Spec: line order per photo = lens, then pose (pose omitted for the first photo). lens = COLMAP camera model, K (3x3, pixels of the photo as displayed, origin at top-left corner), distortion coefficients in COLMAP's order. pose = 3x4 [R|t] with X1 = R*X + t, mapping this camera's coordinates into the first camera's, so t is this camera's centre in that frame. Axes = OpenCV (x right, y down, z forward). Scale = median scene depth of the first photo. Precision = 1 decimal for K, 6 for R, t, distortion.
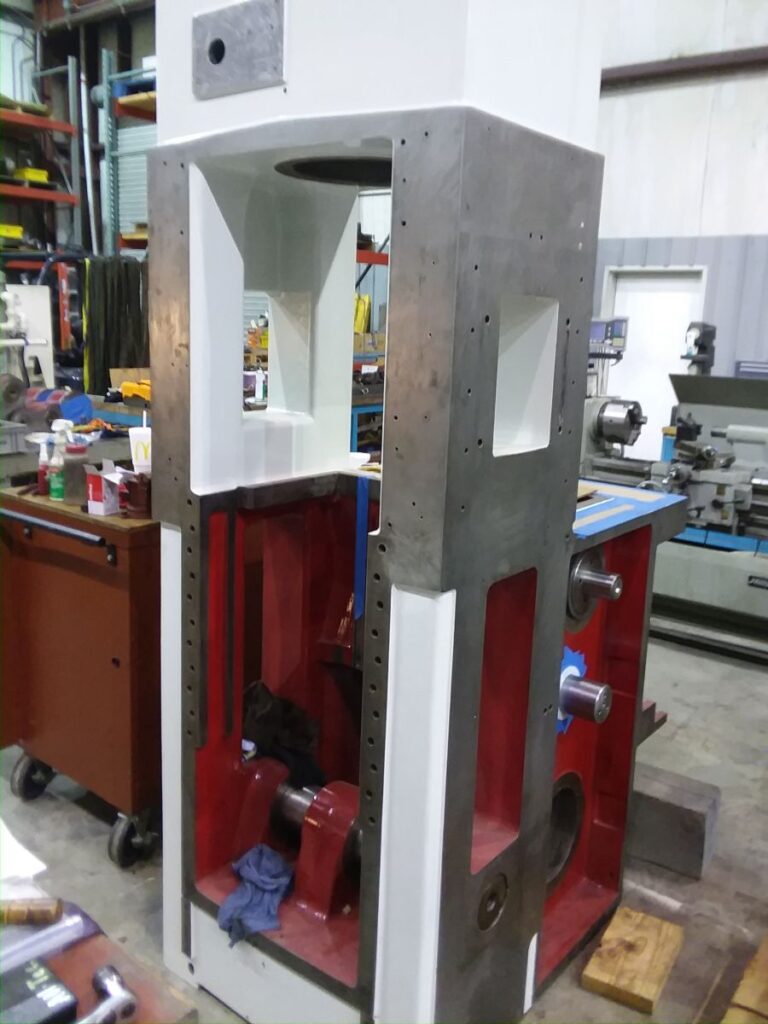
lens RADIAL K [[915.2, 0, 392.4], [0, 915.2, 506.7], [0, 0, 1]] dist [0.080977, -0.006715]
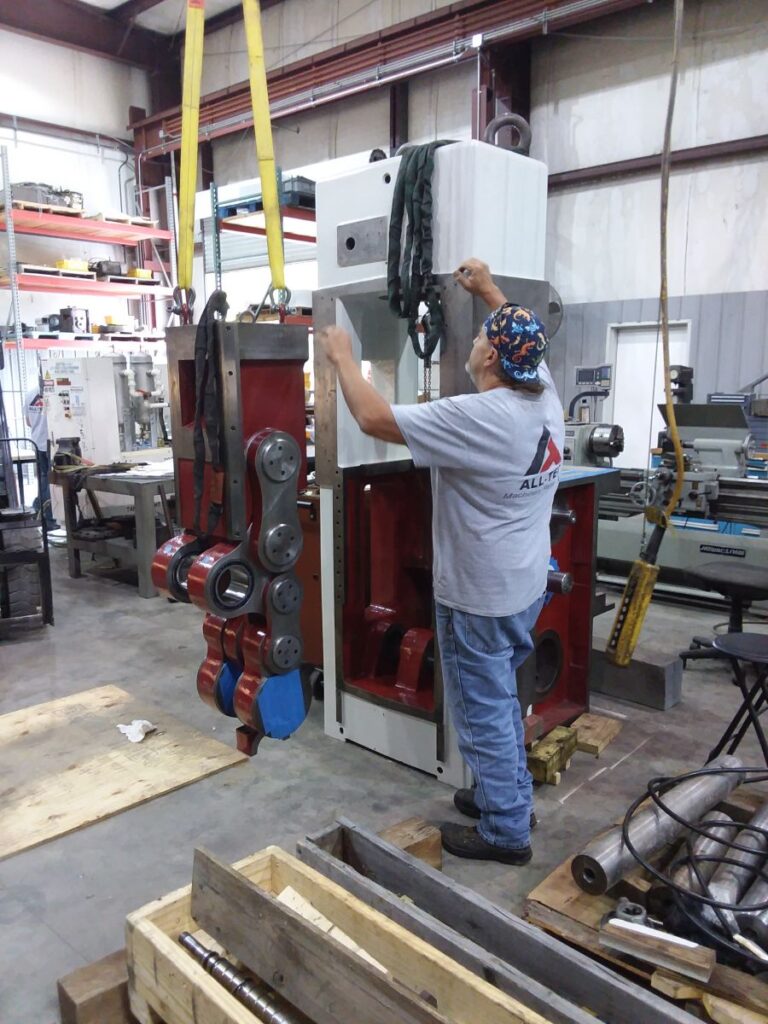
lens RADIAL K [[808.8, 0, 377.2], [0, 808.8, 520.1], [0, 0, 1]] dist [0.107322, 0.003307]
pose [[0.996708, -0.032873, -0.074110, -0.005416], [0.030805, 0.999108, -0.028878, 0.050195], [0.074993, 0.026500, 0.996832, -0.231150]]
